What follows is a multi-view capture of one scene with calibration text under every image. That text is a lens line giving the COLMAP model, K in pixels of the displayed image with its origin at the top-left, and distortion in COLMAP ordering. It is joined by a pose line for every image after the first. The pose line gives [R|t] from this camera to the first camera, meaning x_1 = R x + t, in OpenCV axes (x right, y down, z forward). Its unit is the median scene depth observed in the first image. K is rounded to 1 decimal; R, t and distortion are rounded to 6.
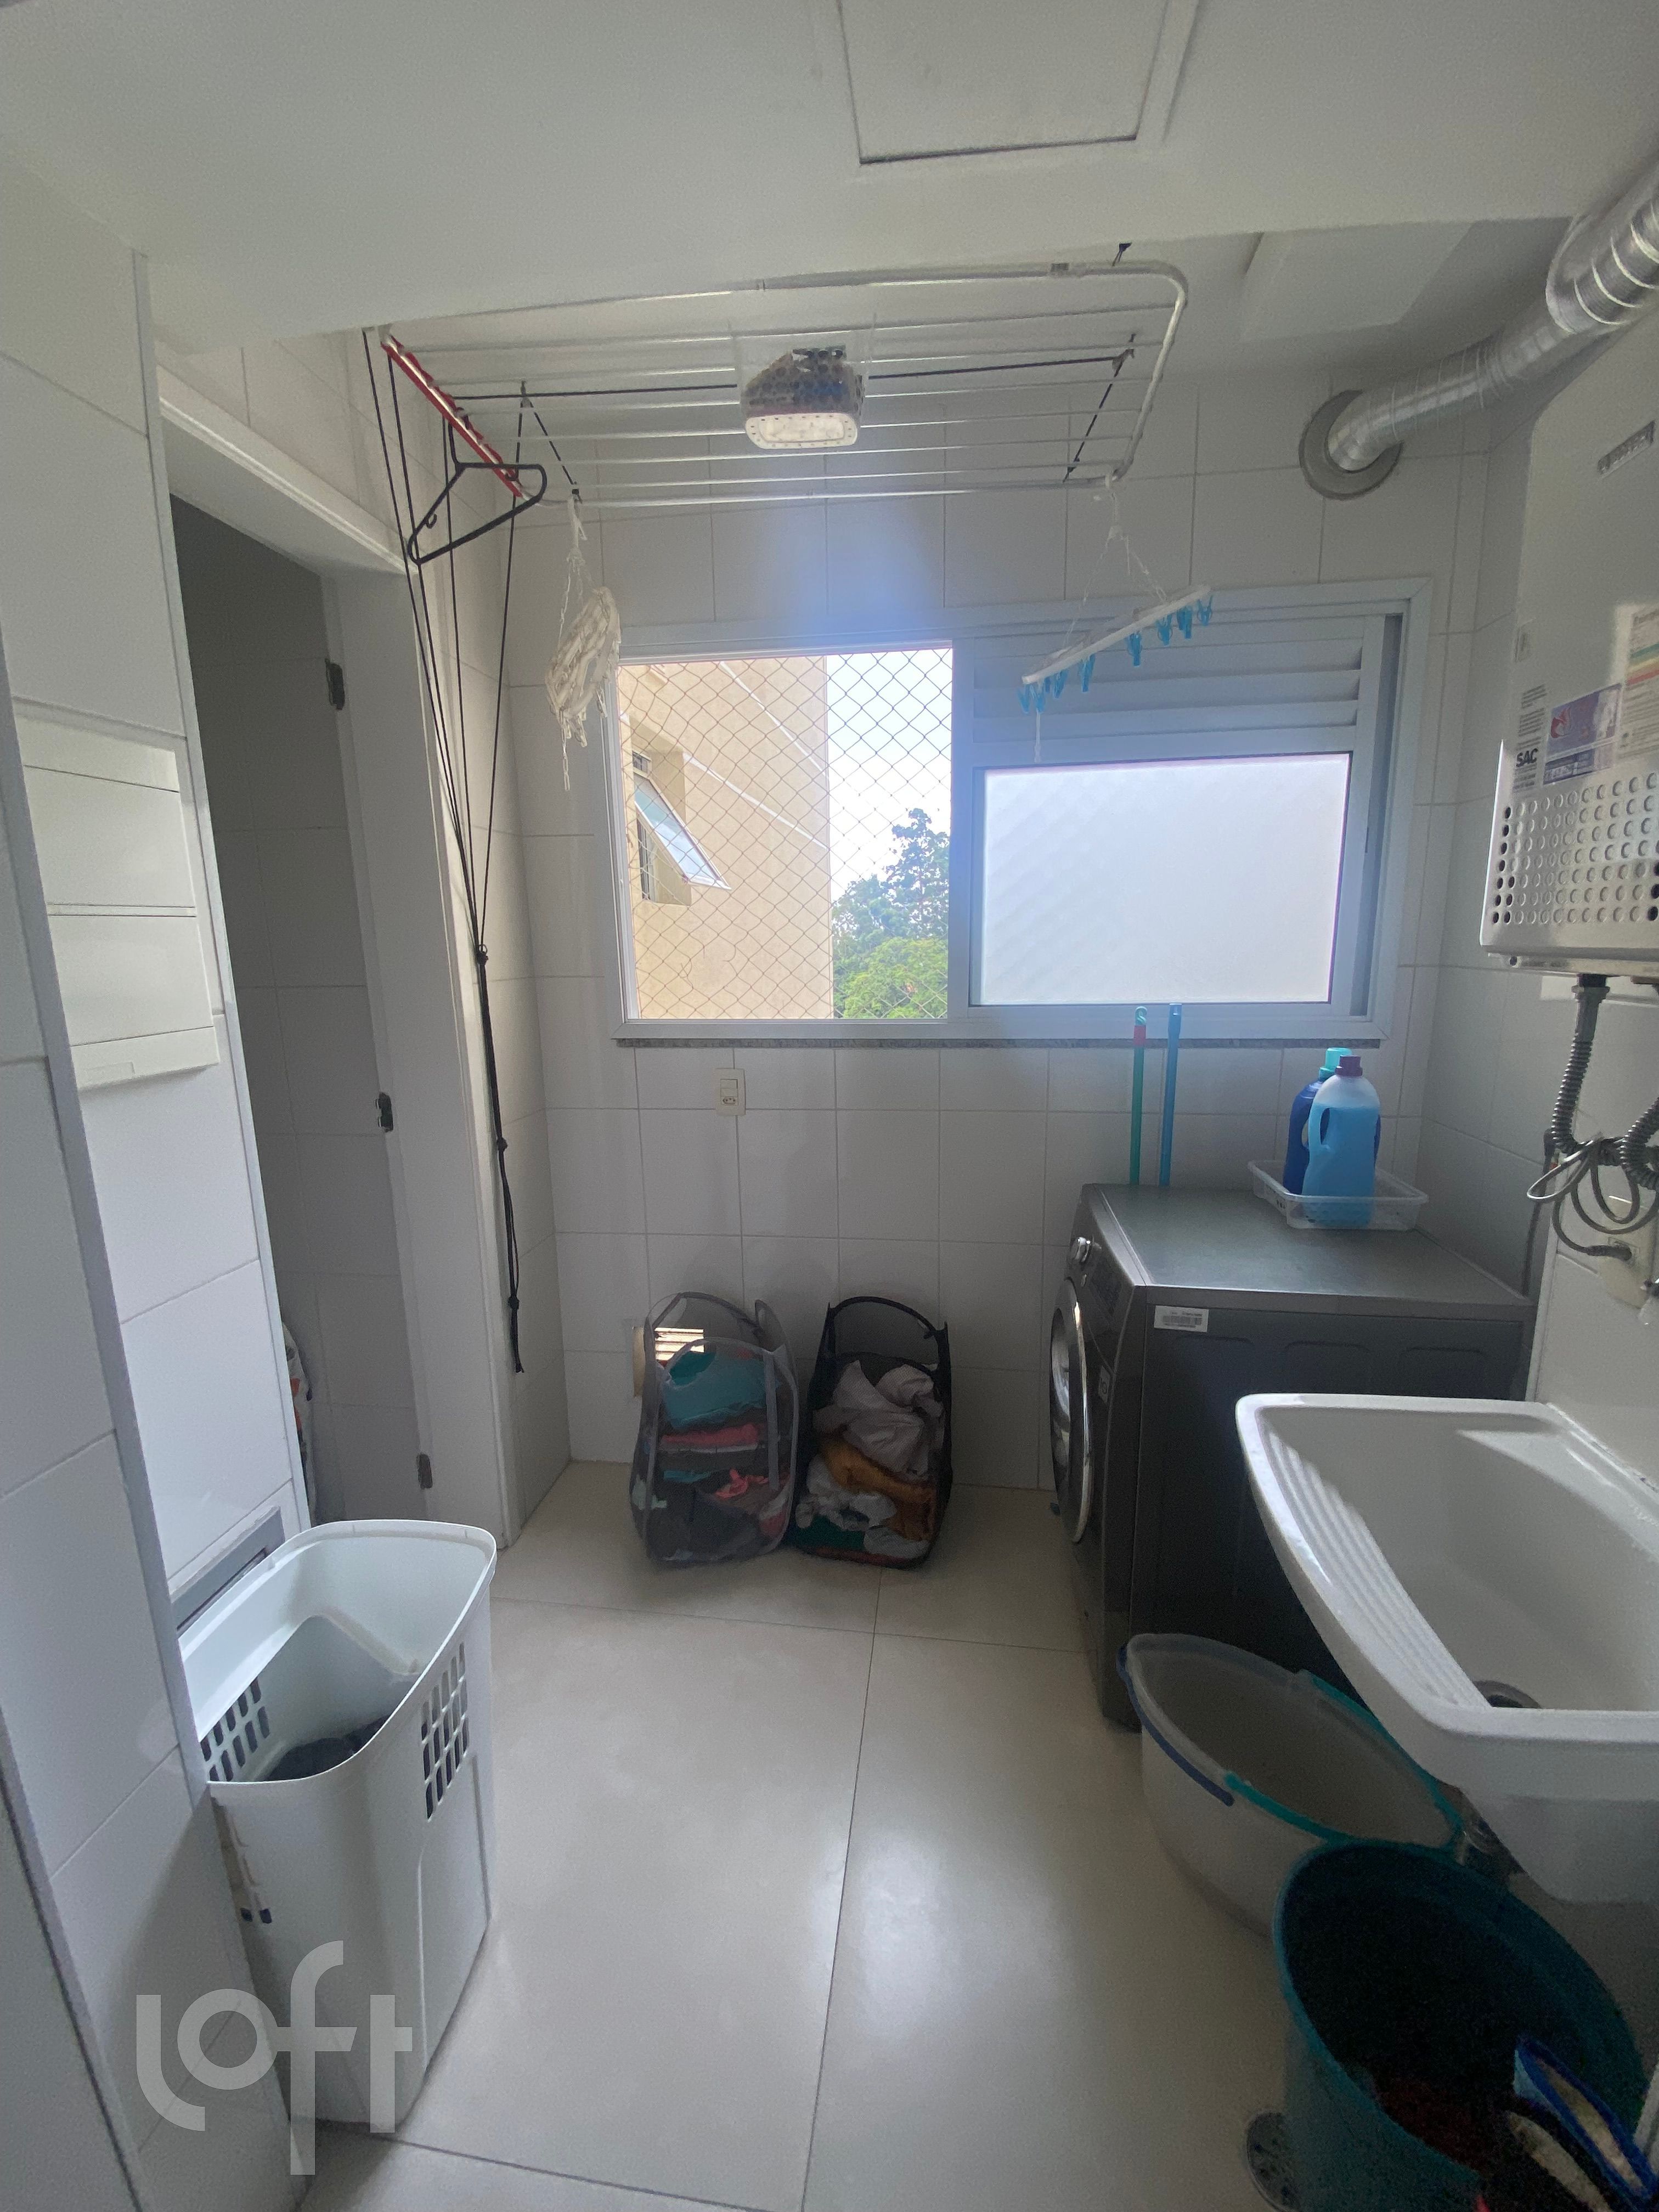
lens RADIAL K [[905.0, 0, 829.1], [0, 905.0, 1102.8], [0, 0, 1]] dist [-0.004670, -0.000204]
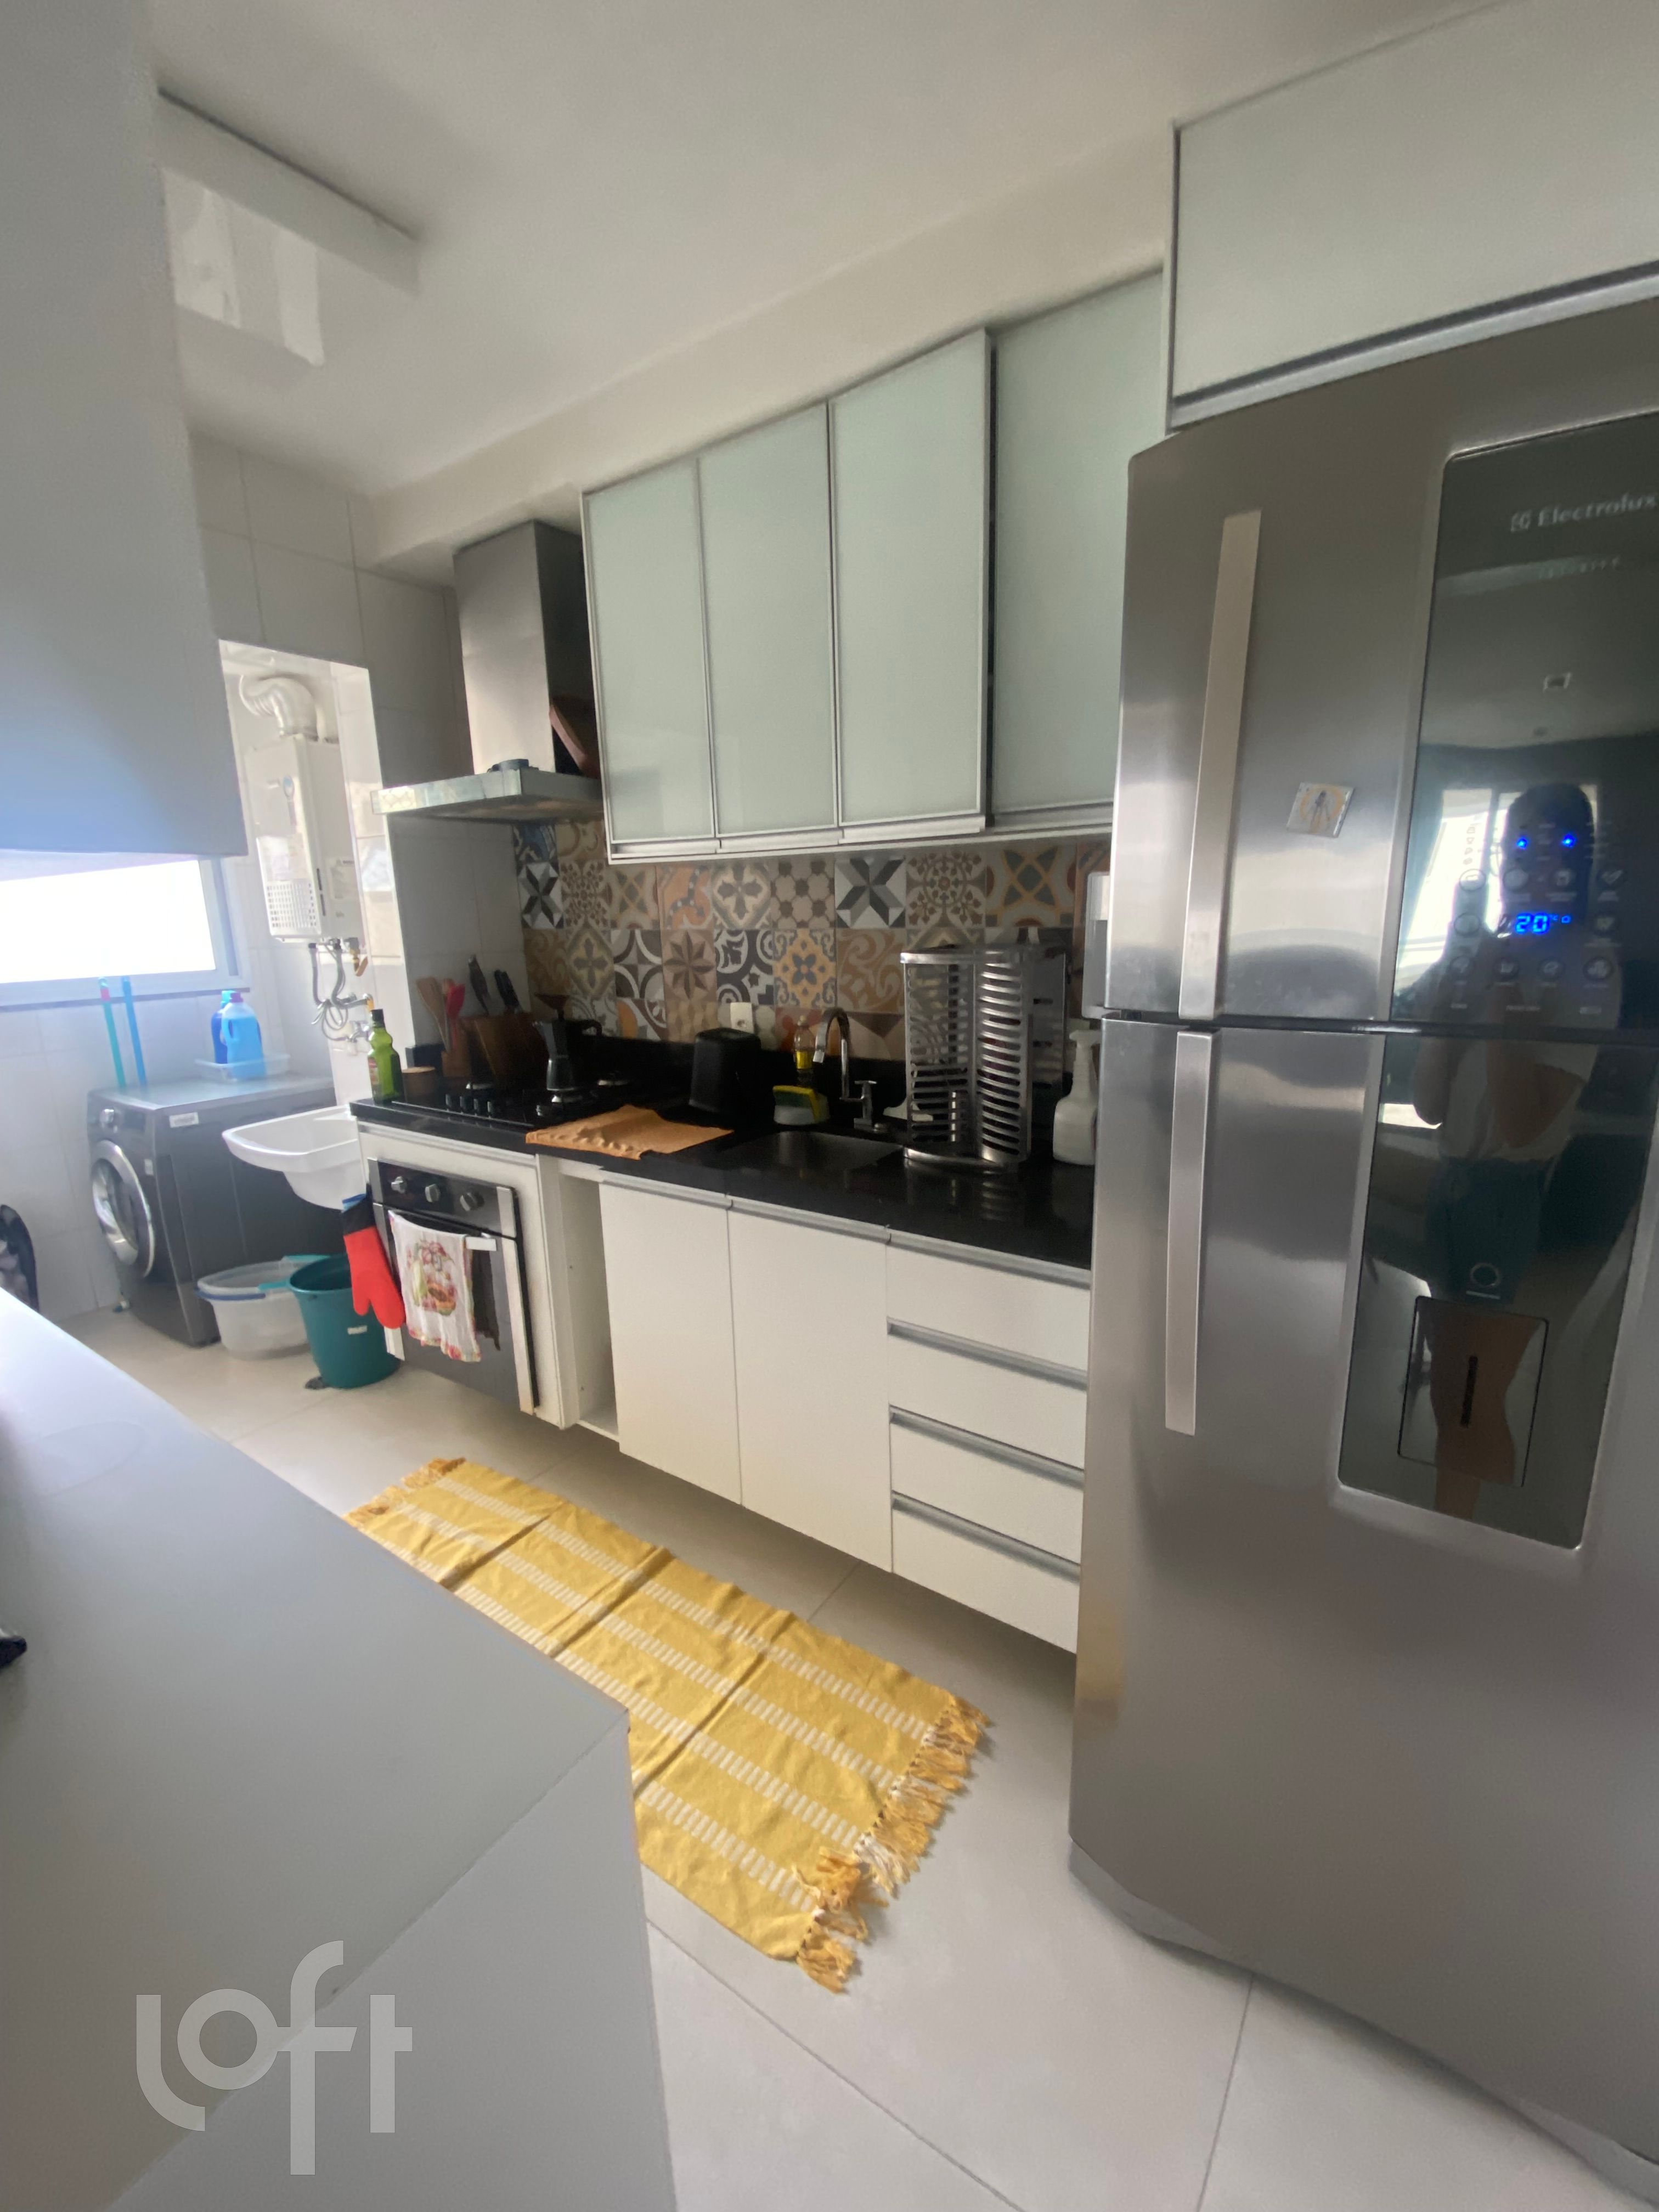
lens RADIAL K [[905.0, 0, 826.0], [0, 905.0, 1102.9], [0, 0, 1]] dist [-0.004670, -0.000204]
pose [[0.447874, -0.190958, 0.873467, -0.623534], [0.189437, 0.975014, 0.116023, 0.199750], [-0.873798, 0.113503, 0.472858, -1.051567]]
